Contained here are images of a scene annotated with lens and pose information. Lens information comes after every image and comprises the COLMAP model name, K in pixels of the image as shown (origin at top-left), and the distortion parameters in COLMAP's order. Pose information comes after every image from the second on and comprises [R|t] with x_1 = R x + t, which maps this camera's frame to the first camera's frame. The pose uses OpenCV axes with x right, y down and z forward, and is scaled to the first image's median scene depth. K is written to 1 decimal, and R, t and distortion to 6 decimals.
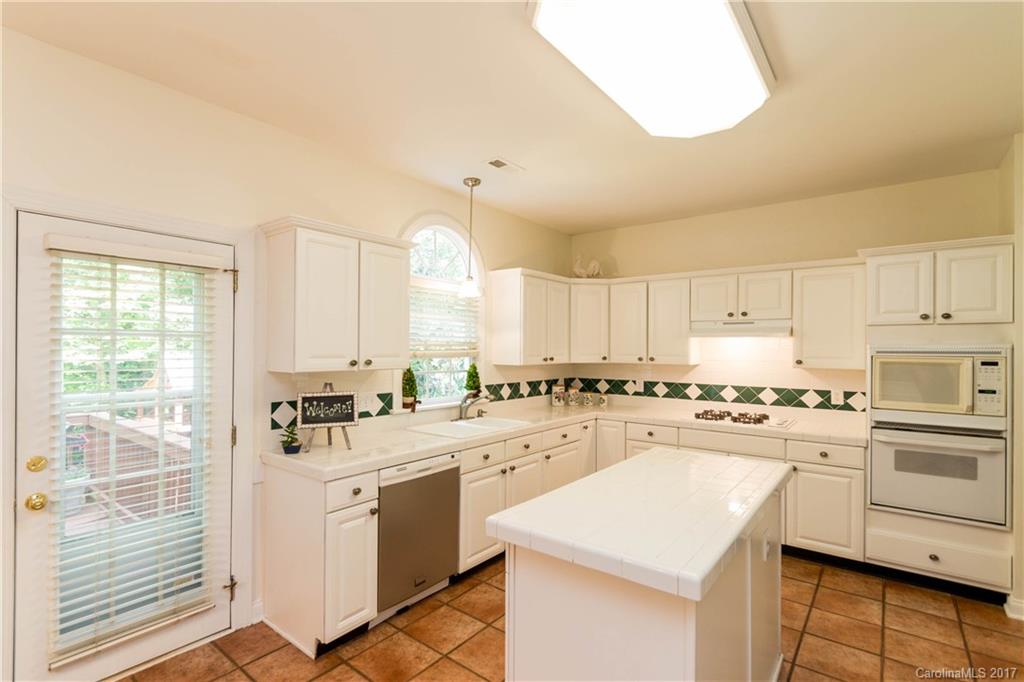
lens RADIAL K [[483.0, 0, 502.7], [0, 483.0, 348.9], [0, 0, 1]] dist [0.001502, -0.001163]
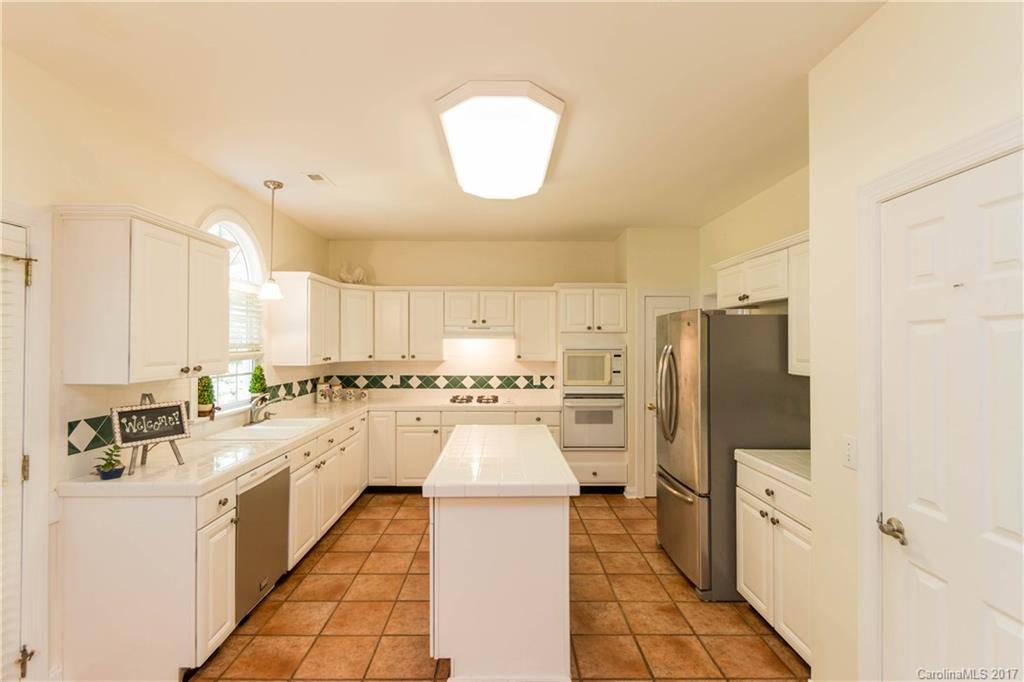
lens RADIAL K [[475.3, 0, 502.0], [0, 475.3, 339.6], [0, 0, 1]] dist [0.001474, -0.001399]
pose [[0.783047, -0.000189, 0.621963, -0.319491], [0.004983, 0.999970, -0.005969, -0.016437], [-0.621943, 0.007774, 0.783024, -0.070022]]
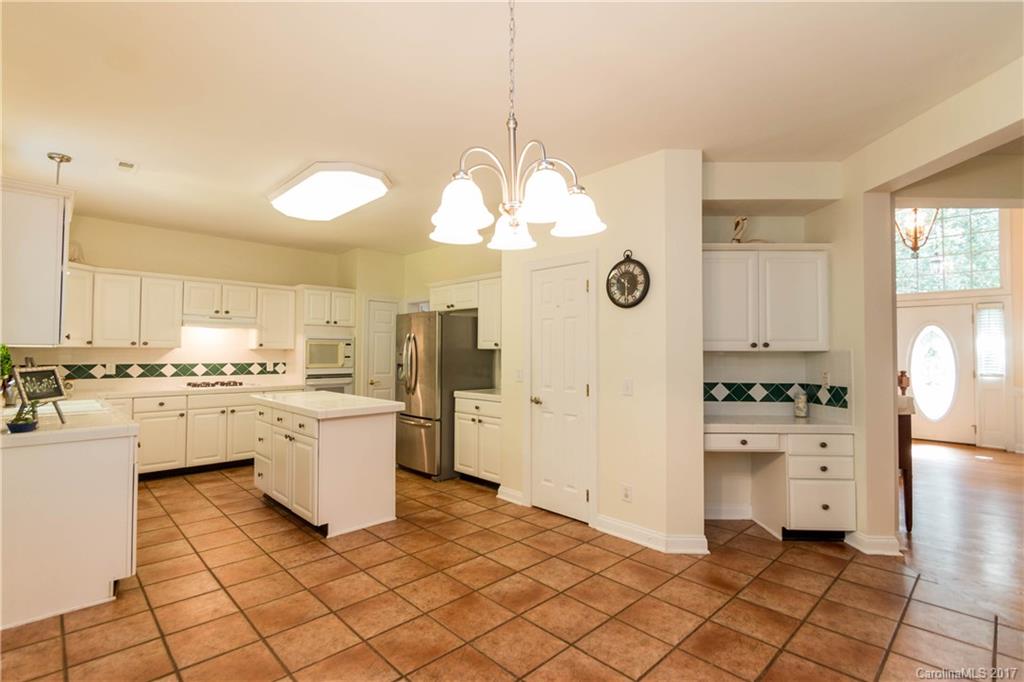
lens RADIAL K [[481.7, 0, 504.6], [0, 481.7, 338.6], [0, 0, 1]] dist [0.002115, -0.000124]
pose [[0.137241, 0.021971, 0.990294, -0.940454], [-0.003209, 0.999759, -0.021736, 0.041177], [-0.990533, -0.000195, 0.137278, -0.030992]]
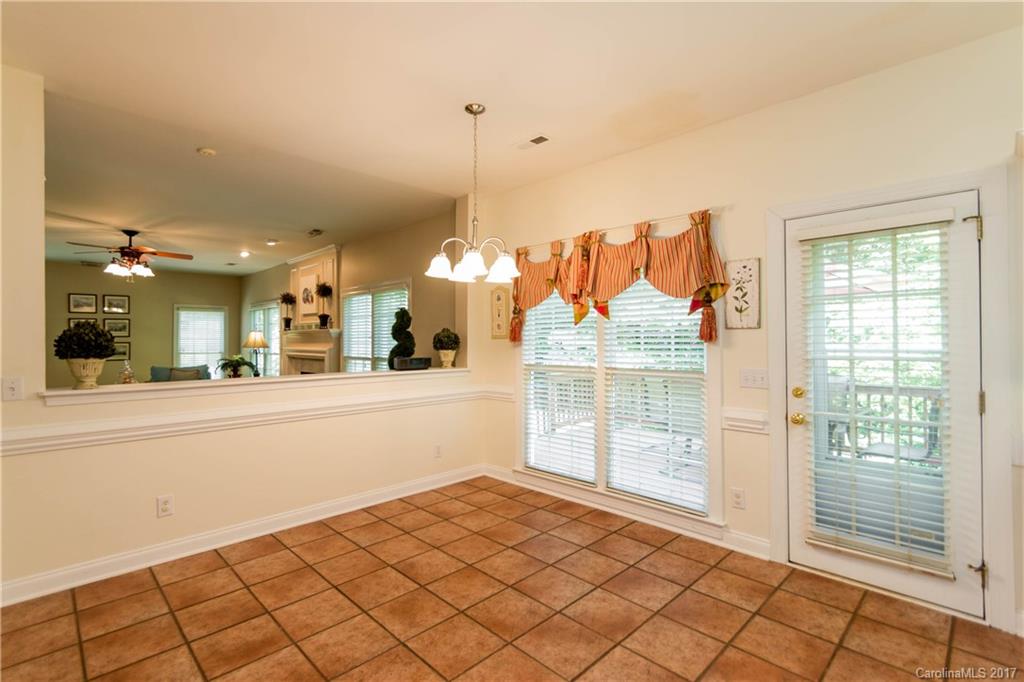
lens RADIAL K [[473.2, 0, 503.0], [0, 473.2, 334.5], [0, 0, 1]] dist [0.009364, -0.000252]
pose [[-0.127569, -0.019259, -0.991643, 0.317525], [0.002934, 0.999800, -0.019795, 0.052464], [0.991825, -0.005434, -0.127487, 0.178412]]
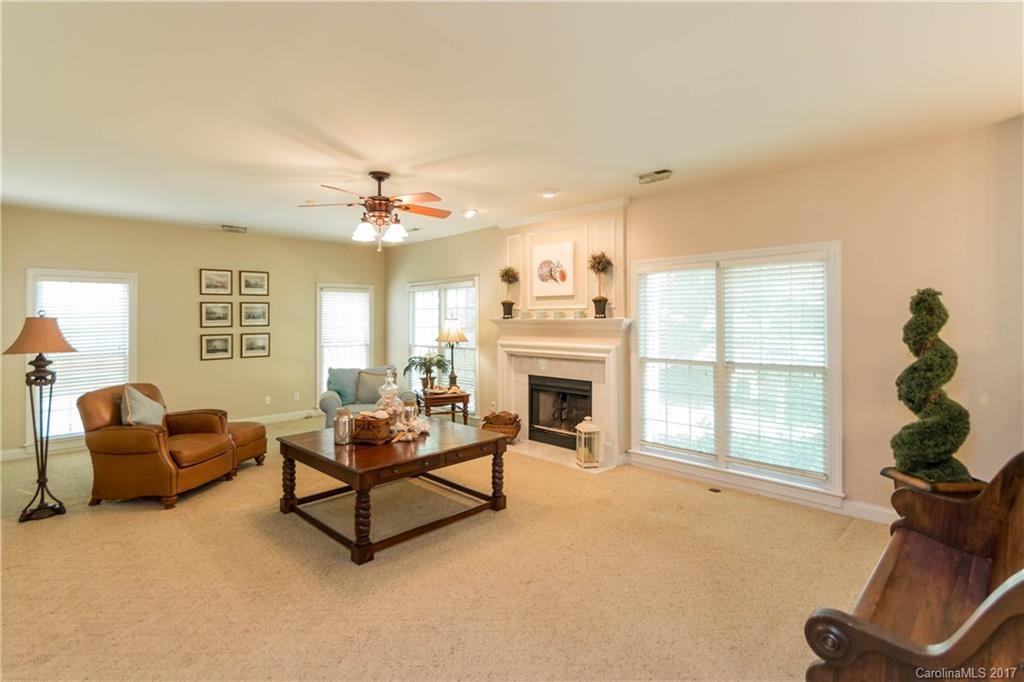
lens RADIAL K [[493.6, 0, 512.0], [0, 493.6, 341.0], [0, 0, 1]] dist [0.001191, -0.000389]
pose [[-0.115987, 0.037526, -0.992542, -0.074625], [0.005201, 0.999295, 0.037174, -0.003092], [0.993237, -0.000850, -0.116100, -0.953336]]
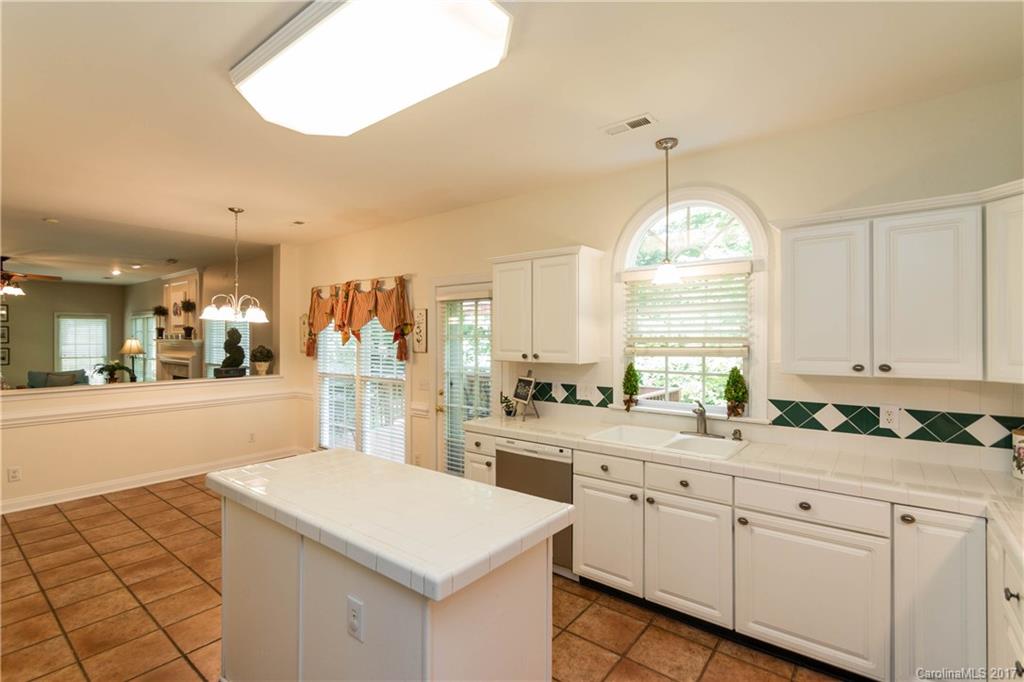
lens RADIAL K [[475.3, 0, 502.0], [0, 475.3, 339.6], [0, 0, 1]] dist [0.001474, -0.001399]
pose [[-0.006647, -0.000274, -0.999978, 0.781758], [0.000432, 1.000000, -0.000277, -0.012438], [0.999978, -0.000434, -0.006647, 0.755014]]
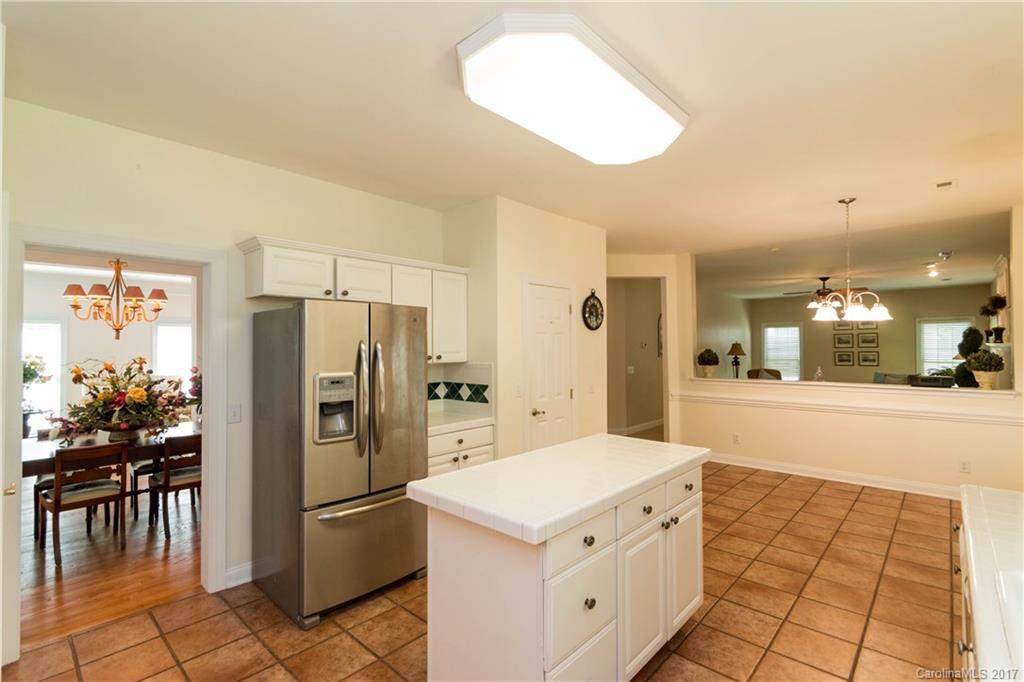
lens RADIAL K [[475.3, 0, 502.0], [0, 475.3, 339.6], [0, 0, 1]] dist [0.001474, -0.001399]
pose [[-0.996215, 0.000443, 0.086927, 0.256710], [-0.000758, 0.999905, -0.013781, 0.000670], [-0.086925, -0.013795, -0.996119, 1.282266]]
